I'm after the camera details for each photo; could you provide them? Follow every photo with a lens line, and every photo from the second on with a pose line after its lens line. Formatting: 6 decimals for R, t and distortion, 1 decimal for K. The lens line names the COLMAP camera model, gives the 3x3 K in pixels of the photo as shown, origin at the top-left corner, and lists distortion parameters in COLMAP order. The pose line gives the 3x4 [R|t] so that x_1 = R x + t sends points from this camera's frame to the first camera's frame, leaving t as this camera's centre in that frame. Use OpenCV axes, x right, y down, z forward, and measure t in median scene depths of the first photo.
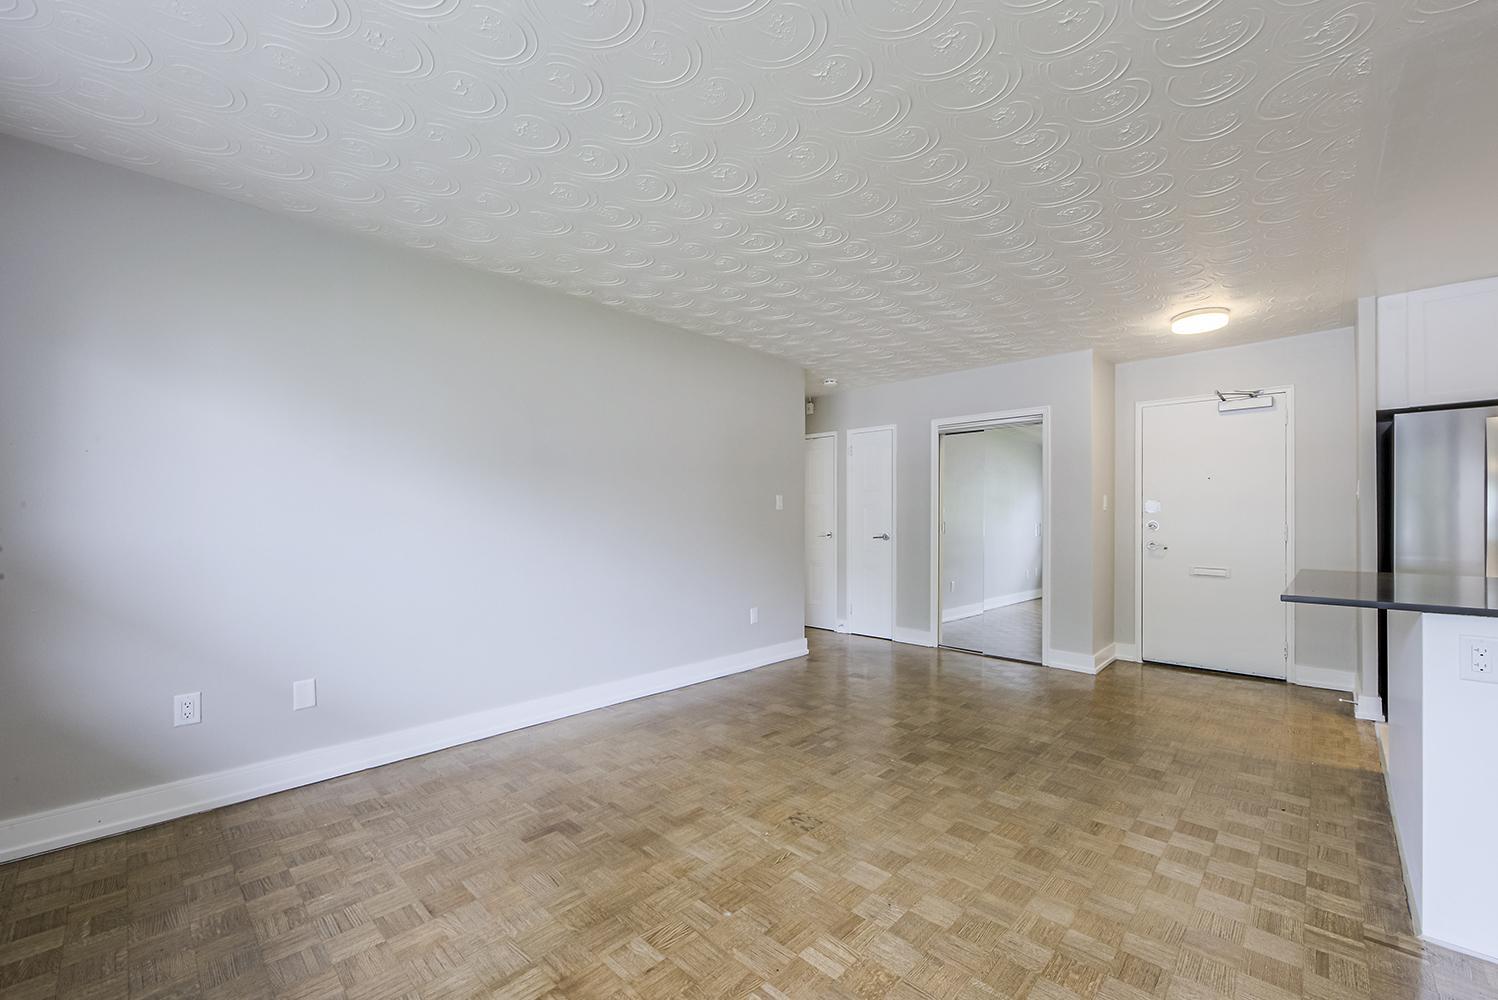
lens RADIAL K [[604.2, 0, 748.3], [0, 604.2, 510.1], [0, 0, 1]] dist [0.001093, 0.000043]
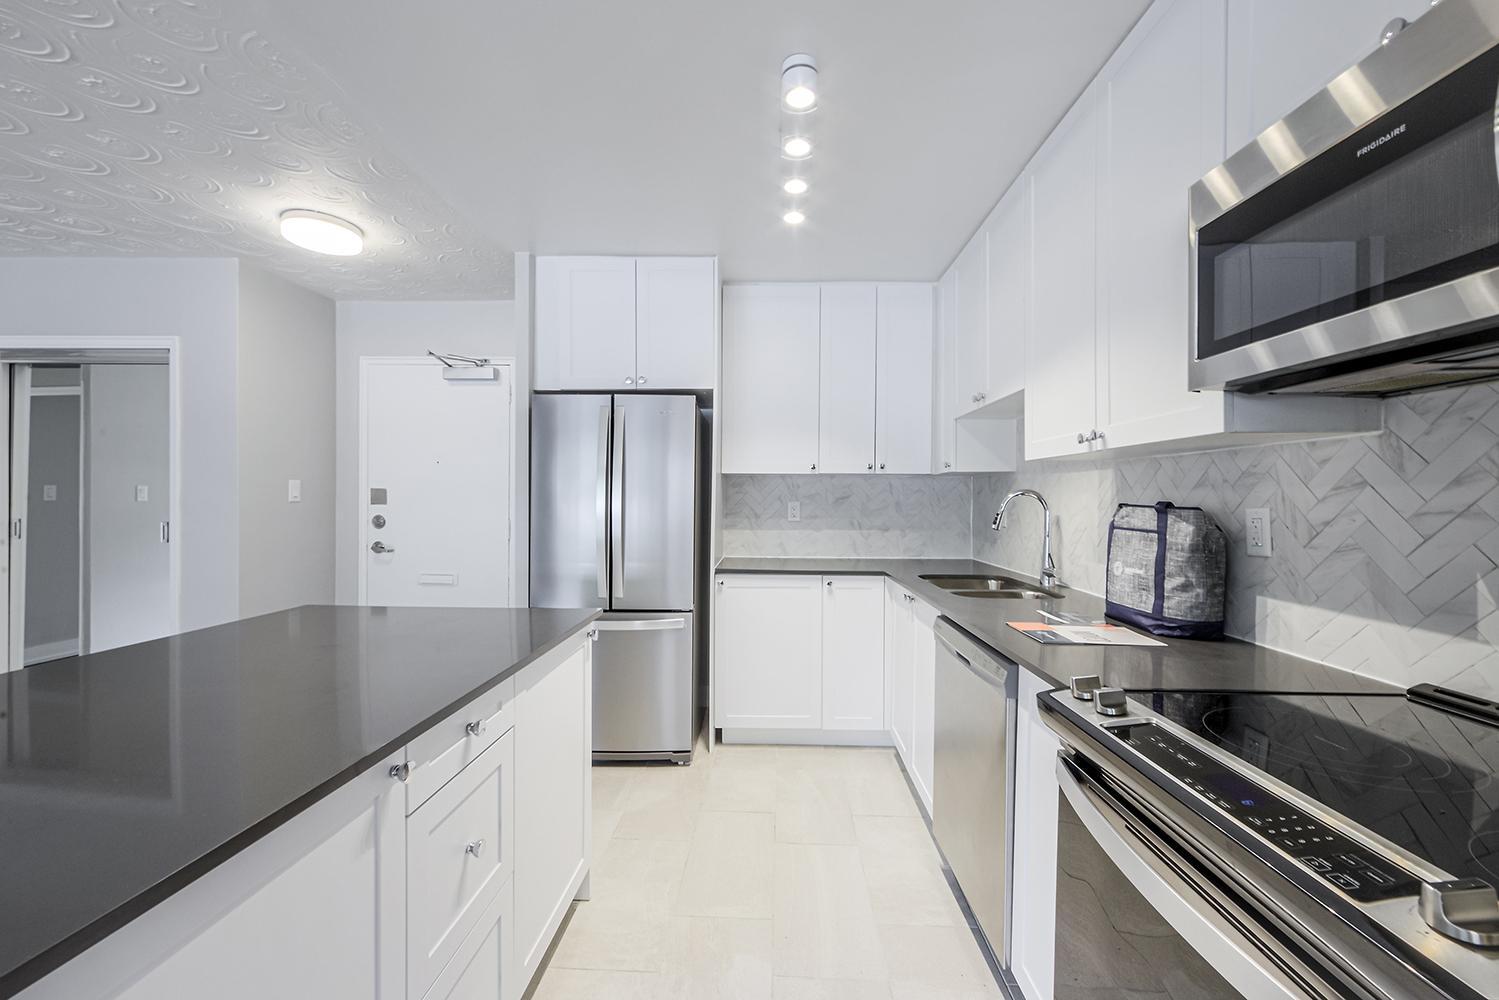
lens RADIAL K [[604.6, 0, 754.1], [0, 604.6, 500.6], [0, 0, 1]] dist [0.001093, 0.000043]
pose [[0.740363, -0.000372, 0.672207, 0.557540], [-0.011376, 0.999850, 0.013082, -0.016351], [-0.672111, -0.017332, 0.740248, 0.123442]]
